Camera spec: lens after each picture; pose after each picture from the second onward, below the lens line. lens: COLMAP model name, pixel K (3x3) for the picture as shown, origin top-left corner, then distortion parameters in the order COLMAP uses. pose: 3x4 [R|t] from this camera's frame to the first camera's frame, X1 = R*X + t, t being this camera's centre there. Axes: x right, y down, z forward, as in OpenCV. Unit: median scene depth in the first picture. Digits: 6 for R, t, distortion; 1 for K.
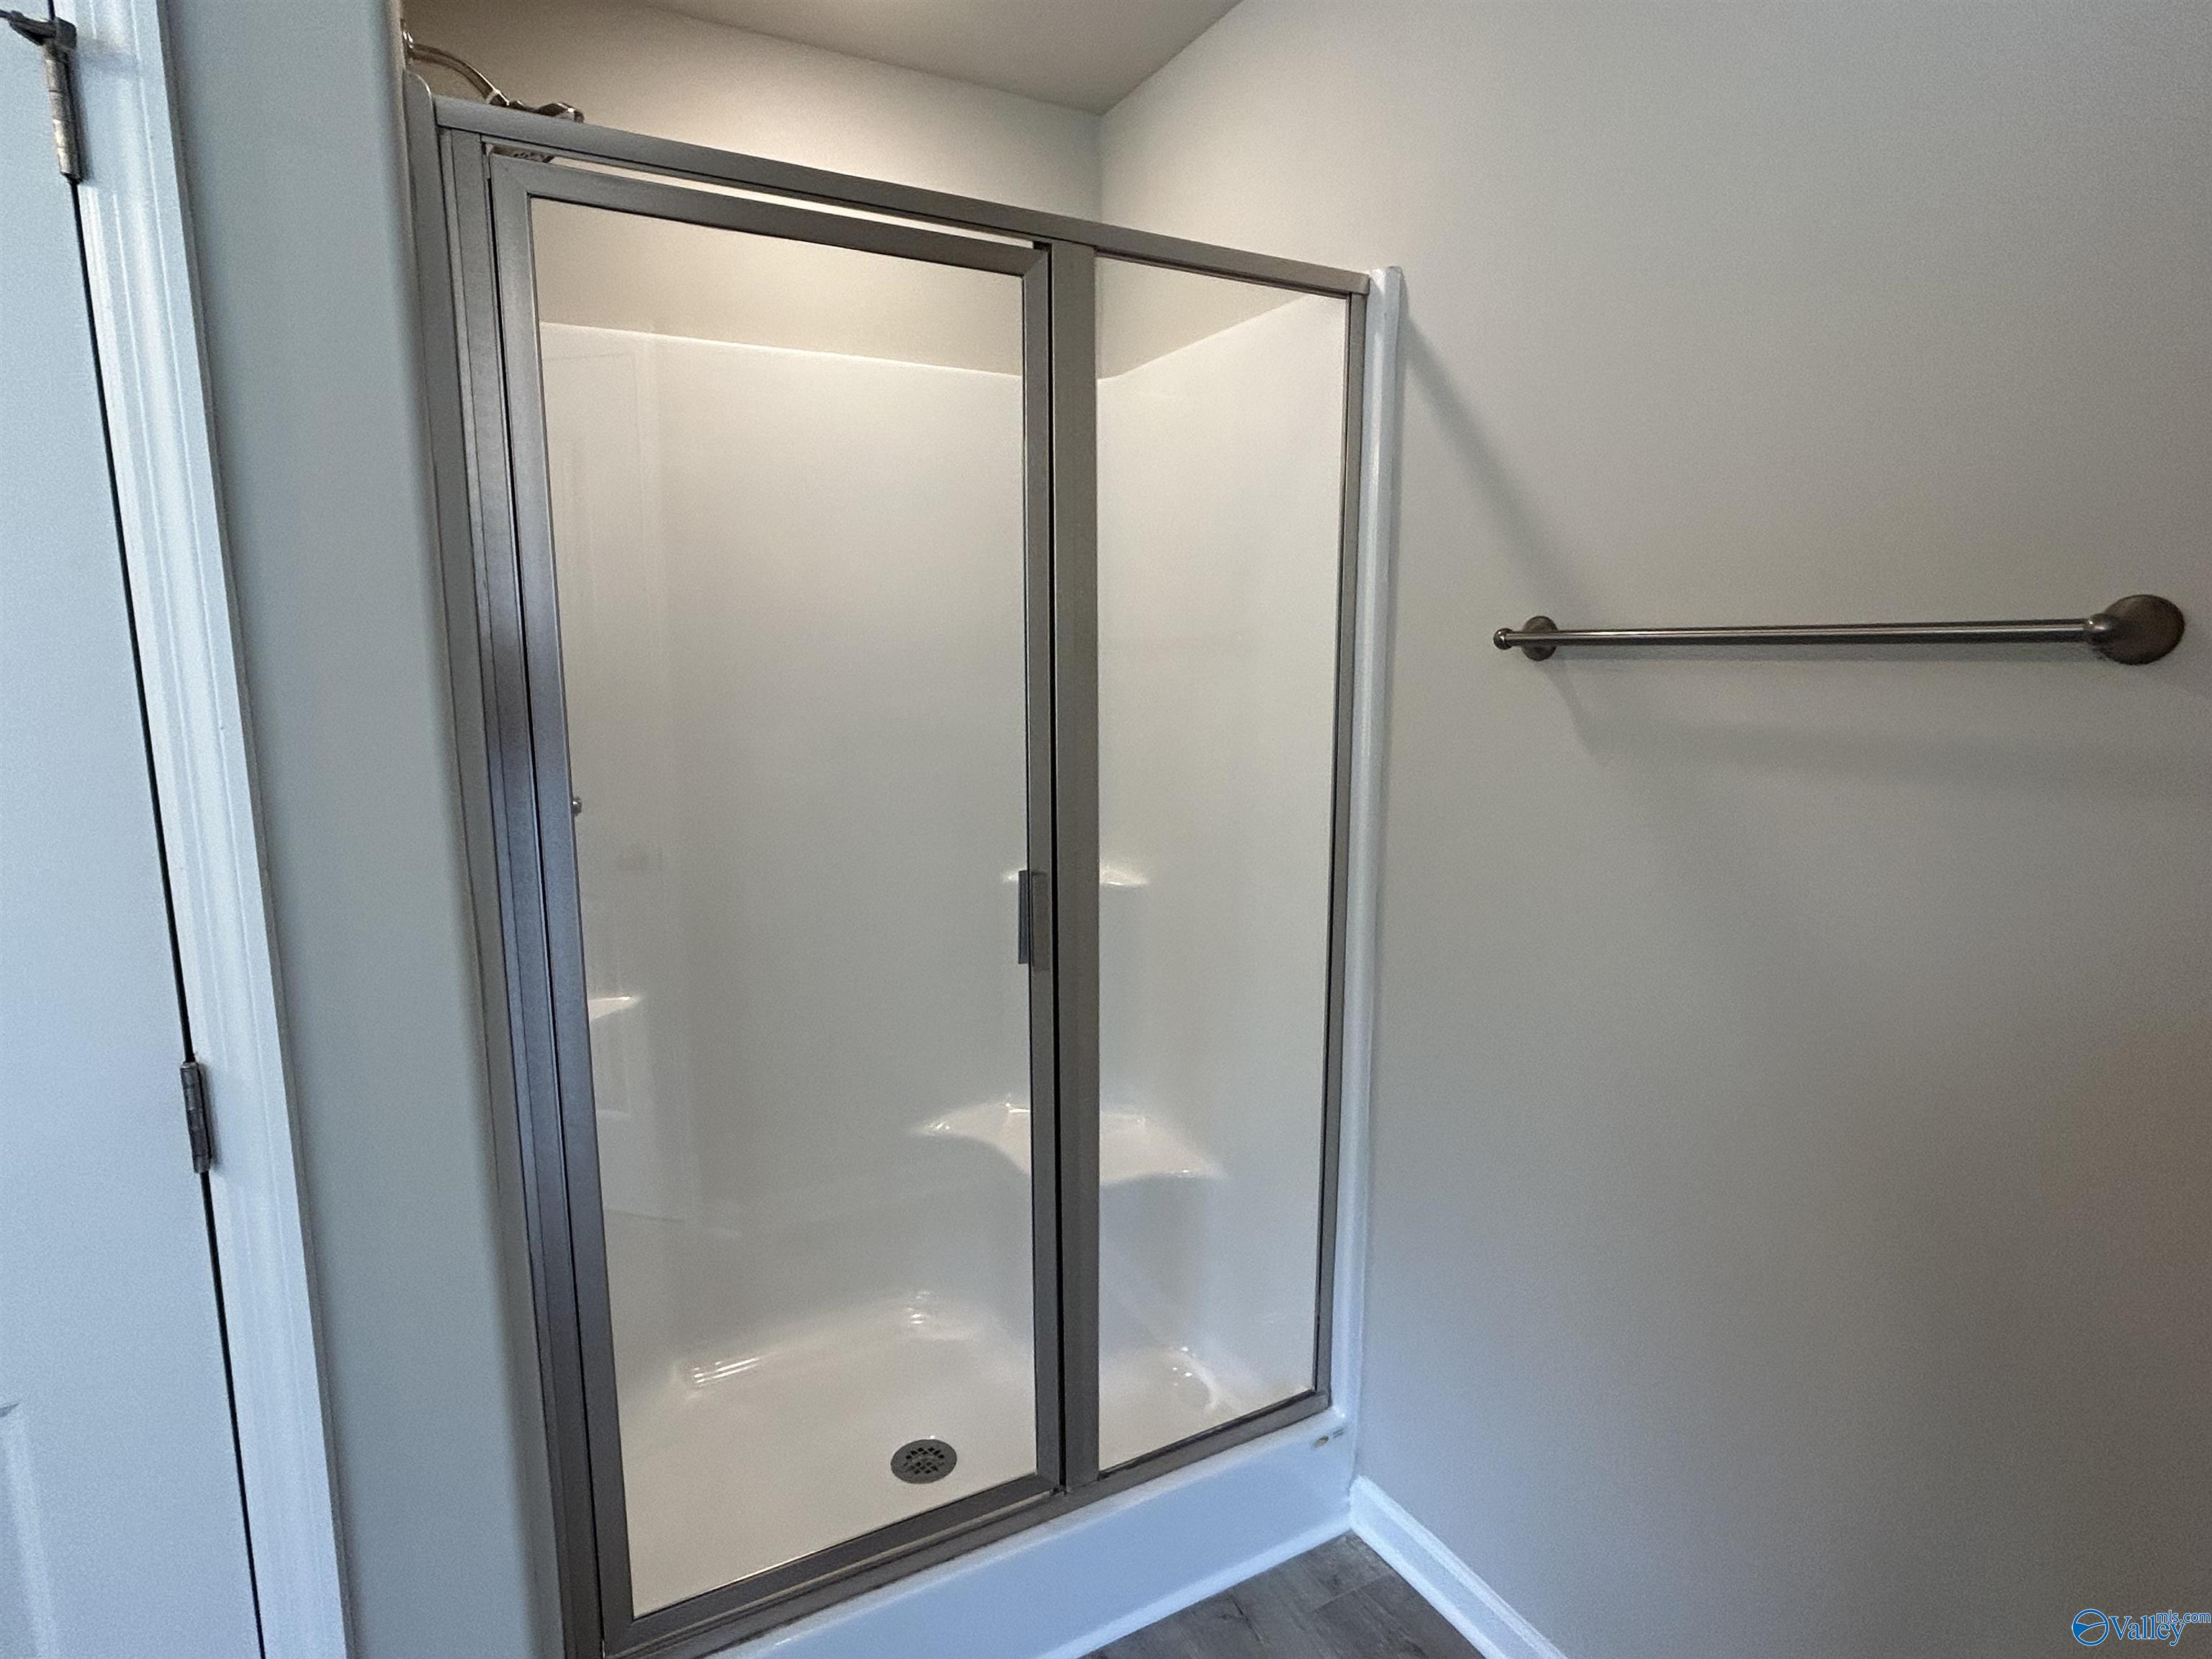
lens RADIAL K [[1166.3, 0, 1118.7], [0, 1166.3, 810.2], [0, 0, 1]] dist [0.003360, -0.000486]
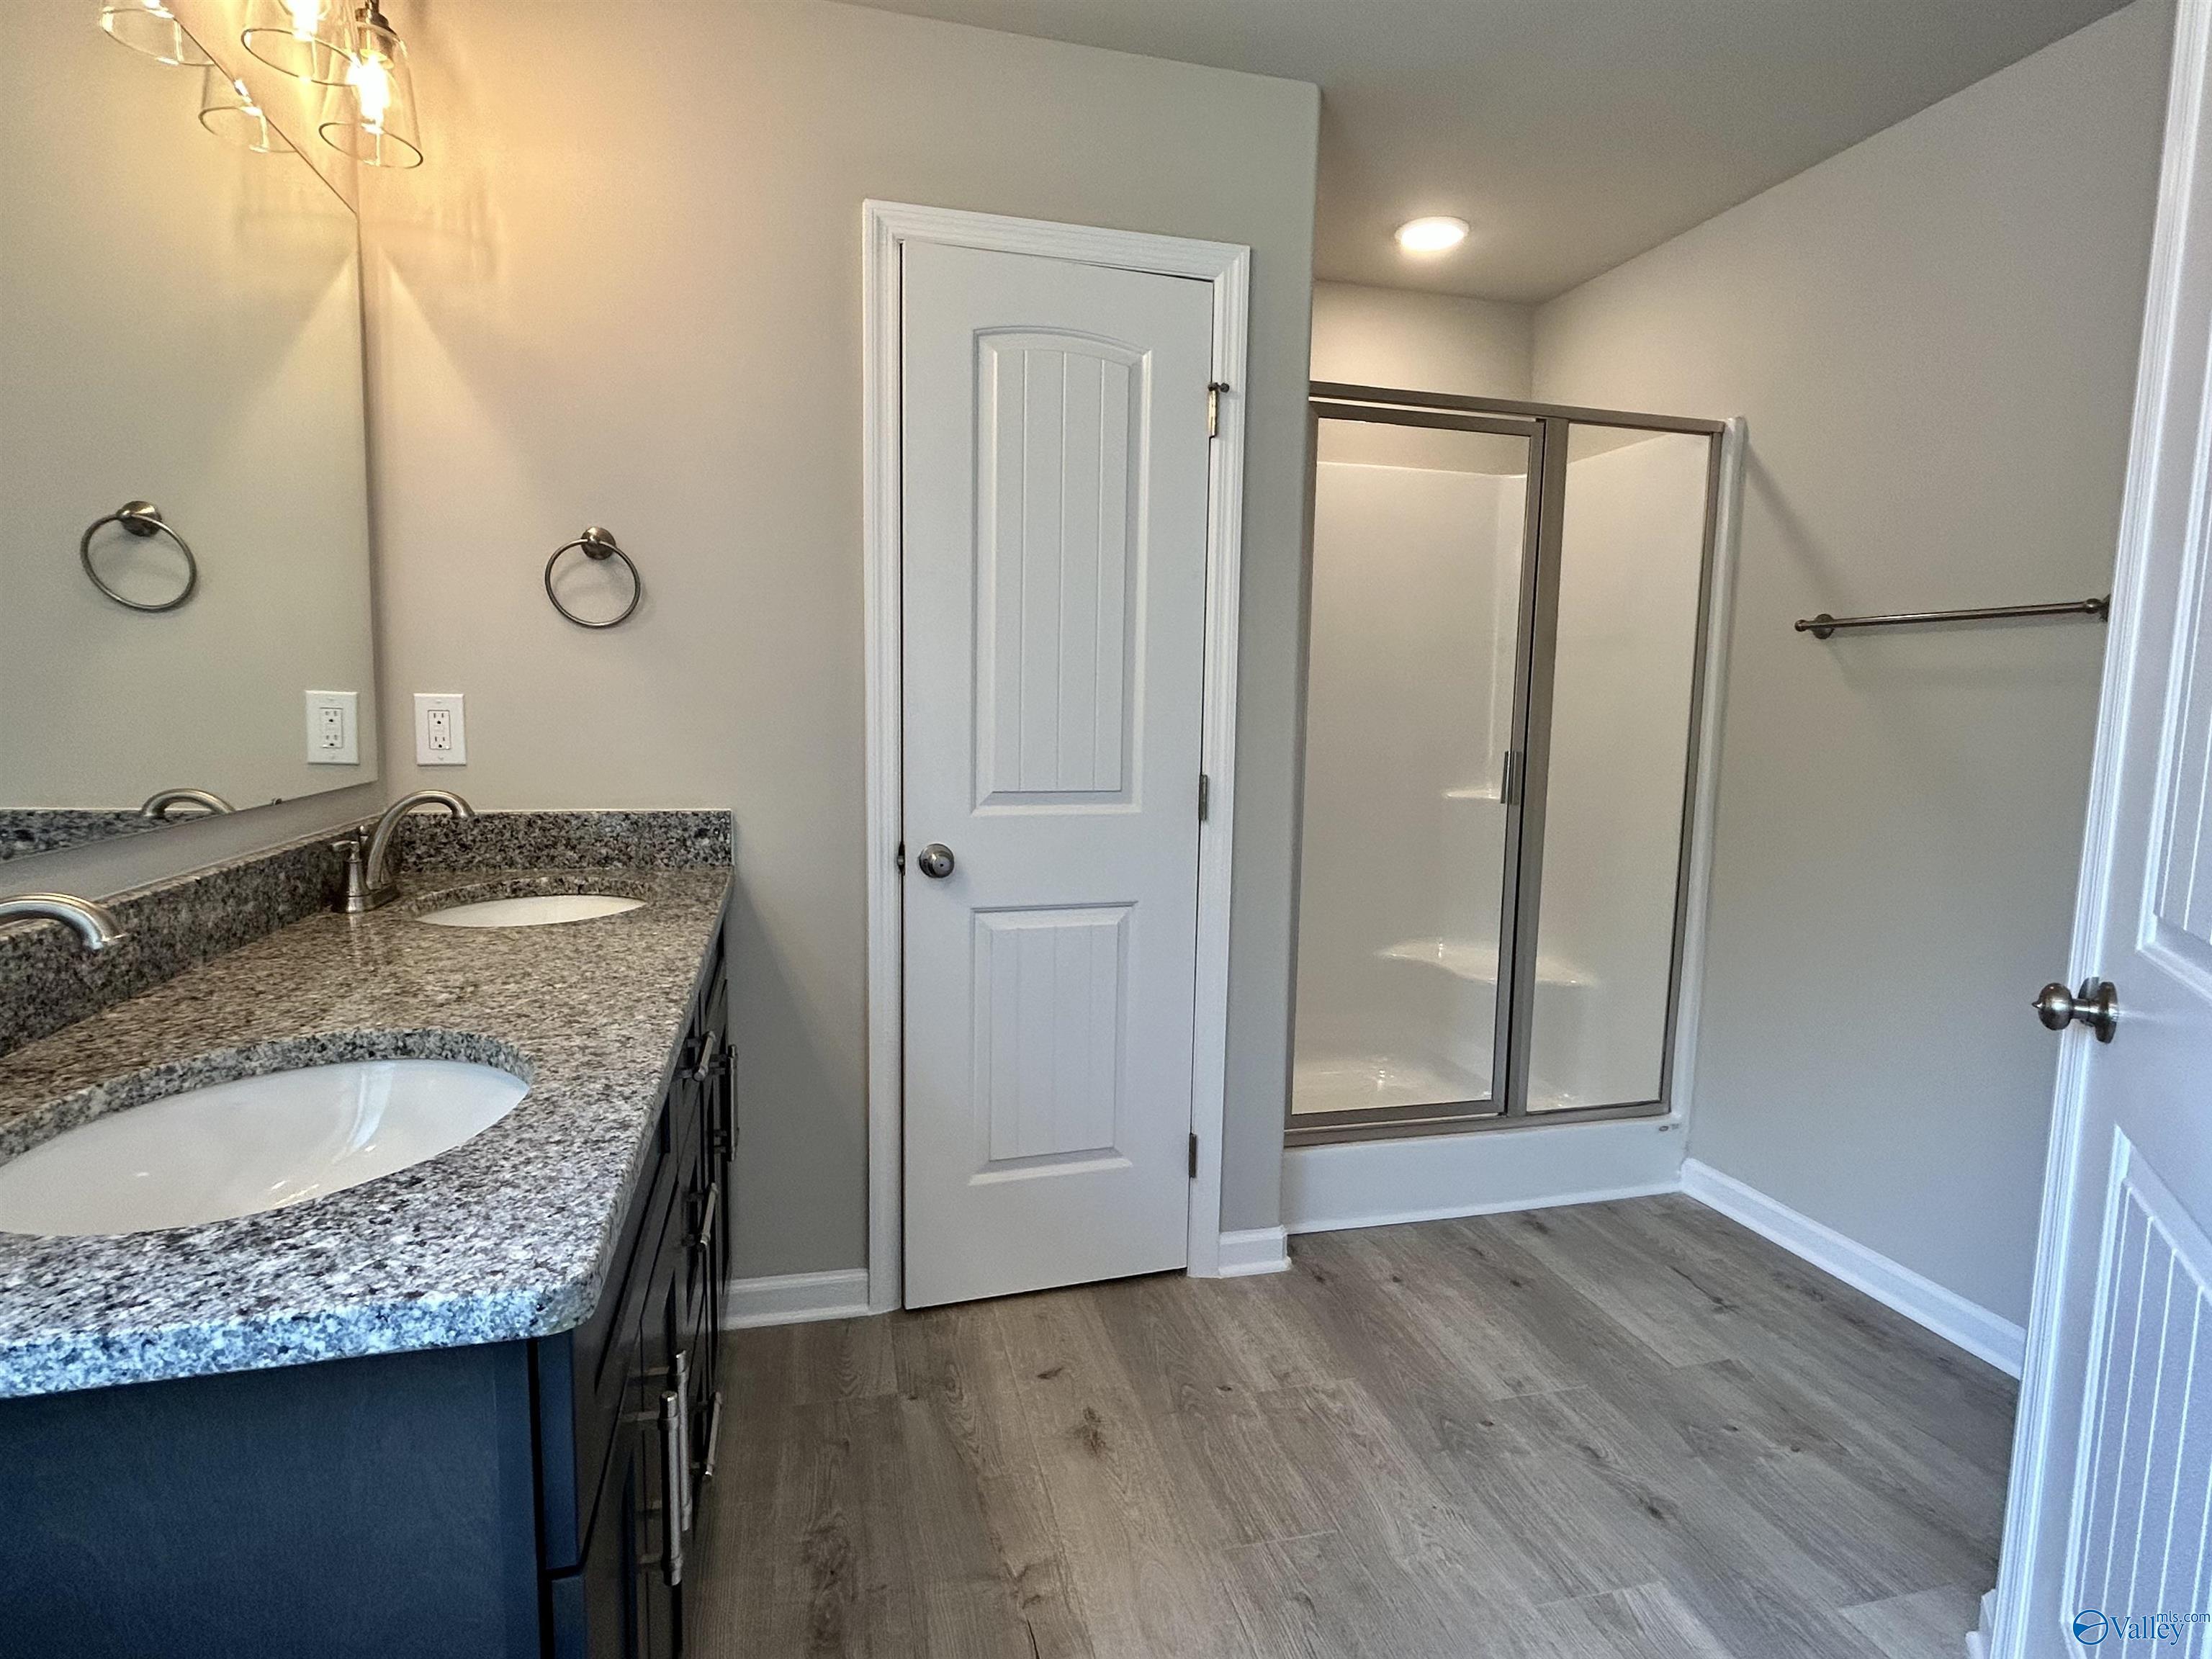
lens RADIAL K [[1166.3, 0, 1118.7], [0, 1166.3, 810.2], [0, 0, 1]] dist [0.003360, -0.000486]
pose [[0.969667, 0.044766, -0.240297, -0.217889], [-0.054743, 0.997887, -0.035002, 0.230949], [0.238222, 0.047094, 0.970068, -0.879768]]
